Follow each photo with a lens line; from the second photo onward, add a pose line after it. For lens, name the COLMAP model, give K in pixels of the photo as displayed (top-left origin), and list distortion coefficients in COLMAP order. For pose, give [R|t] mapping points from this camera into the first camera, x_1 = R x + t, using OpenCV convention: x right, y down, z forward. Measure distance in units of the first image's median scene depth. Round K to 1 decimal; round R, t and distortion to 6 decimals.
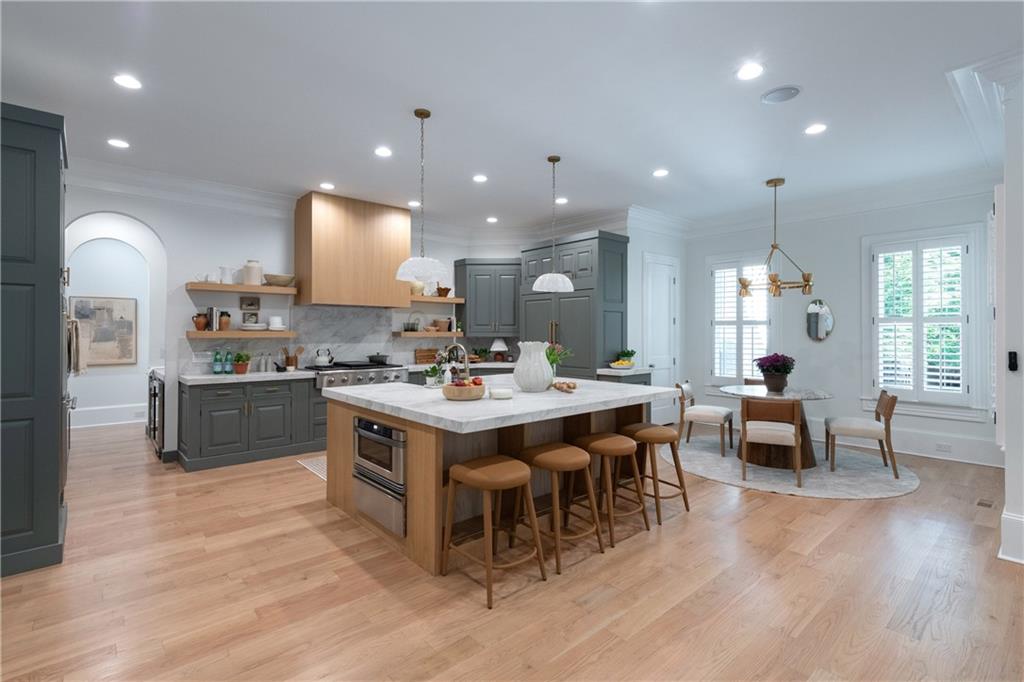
lens RADIAL K [[479.6, 0, 512.0], [0, 479.6, 335.8], [0, 0, 1]] dist [0.003911, -0.000024]
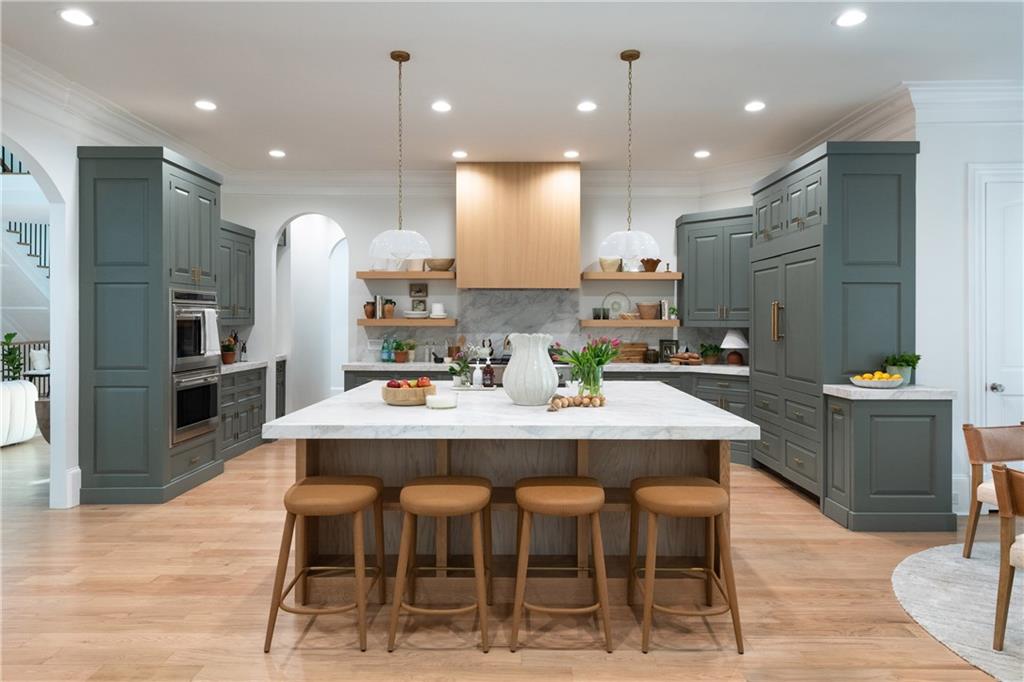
lens RADIAL K [[618.3, 0, 515.5], [0, 618.3, 325.9], [0, 0, 1]] dist [0.016151, -0.001387]
pose [[0.742563, 0.006440, -0.669746, 0.417749], [-0.005823, 0.999978, 0.003158, -0.000935], [0.669751, 0.001555, 0.742584, 0.206042]]
